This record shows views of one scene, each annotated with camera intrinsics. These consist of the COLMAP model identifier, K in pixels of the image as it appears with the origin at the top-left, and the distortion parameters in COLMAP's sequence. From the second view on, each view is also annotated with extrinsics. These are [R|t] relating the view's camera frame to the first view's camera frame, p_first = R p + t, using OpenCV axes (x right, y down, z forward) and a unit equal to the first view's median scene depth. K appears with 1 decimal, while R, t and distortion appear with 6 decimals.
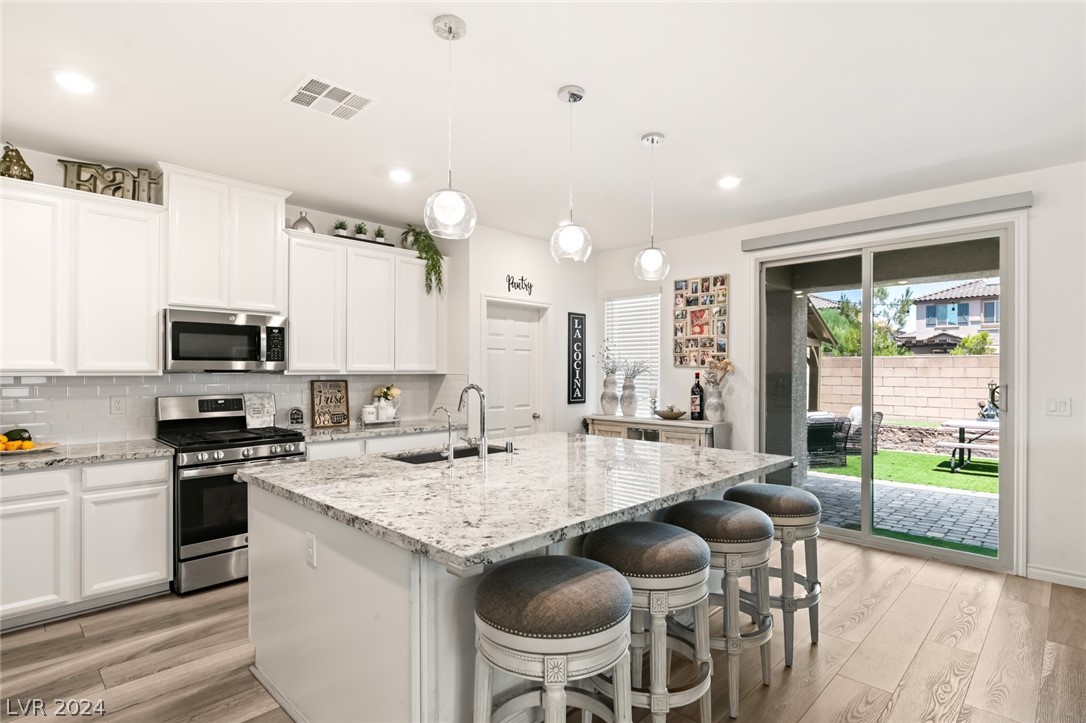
lens RADIAL K [[549.3, 0, 549.1], [0, 549.3, 371.5], [0, 0, 1]] dist [-0.001297, 0.001151]
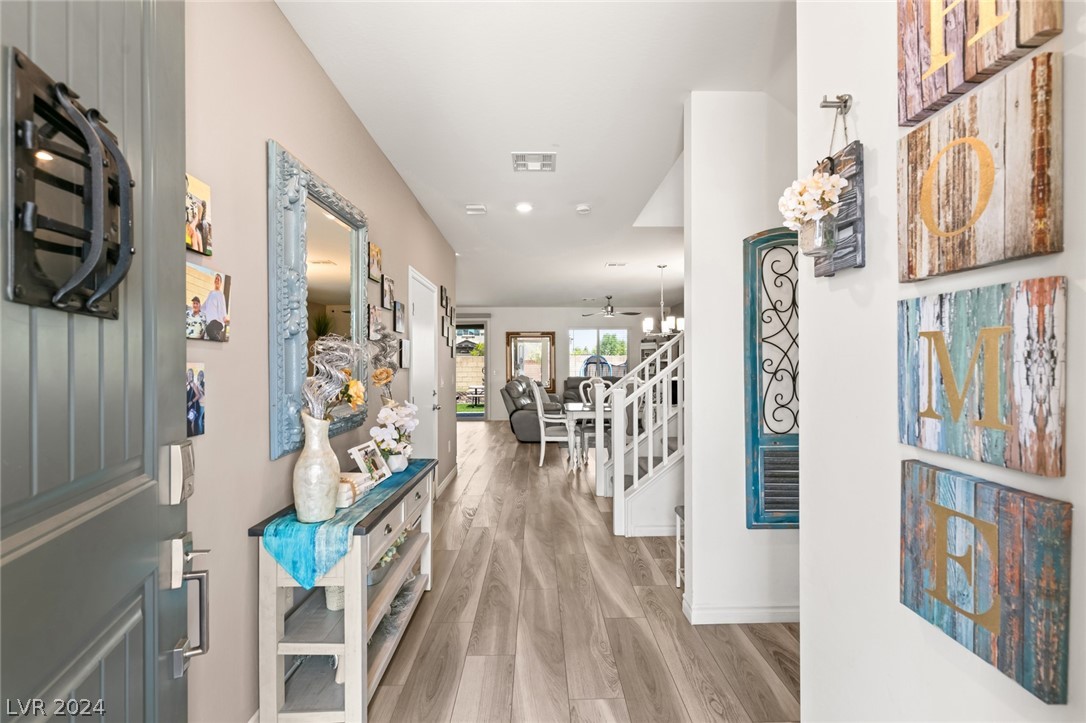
lens RADIAL K [[498.9, 0, 546.0], [0, 498.9, 364.9], [0, 0, 1]] dist [0.013823, -0.005286]
pose [[0.707121, -0.003915, 0.707082, -0.830734], [0.007495, 0.999970, -0.001958, 0.015678], [-0.707053, 0.006685, 0.707129, -1.105234]]
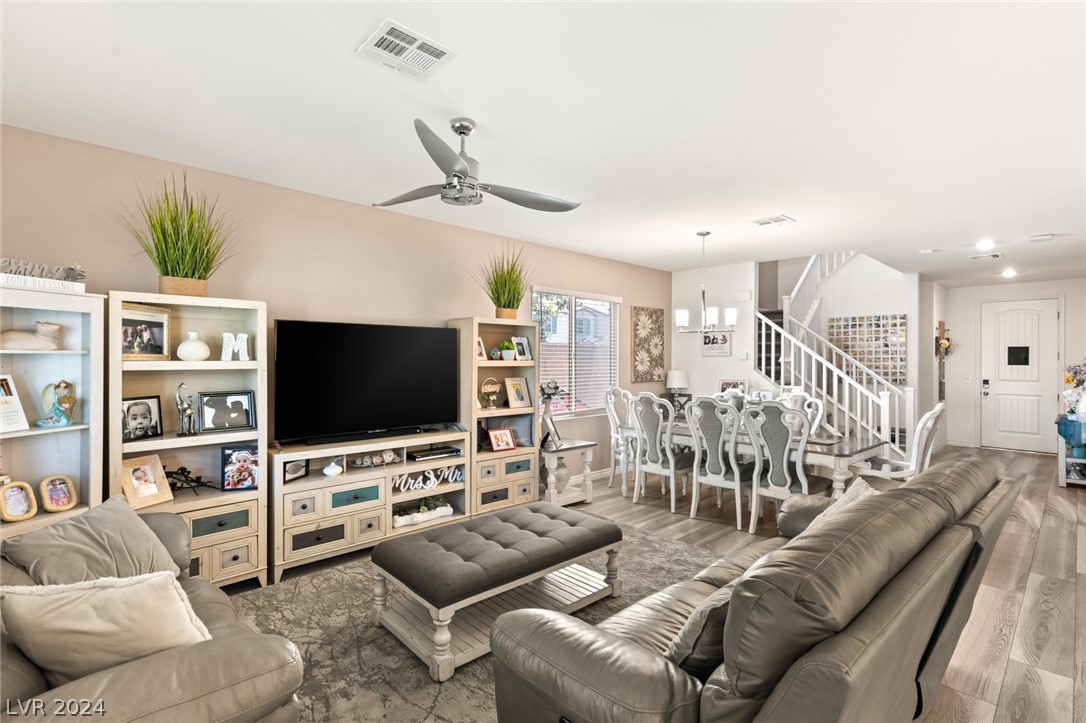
lens RADIAL K [[498.9, 0, 558.1], [0, 498.9, 356.9], [0, 0, 1]] dist [0.013823, -0.005286]
pose [[-0.999435, -0.006324, 0.032999, 0.580798], [-0.006314, 0.999980, 0.000401, -0.016406], [-0.033001, 0.000192, -0.999455, 0.574115]]
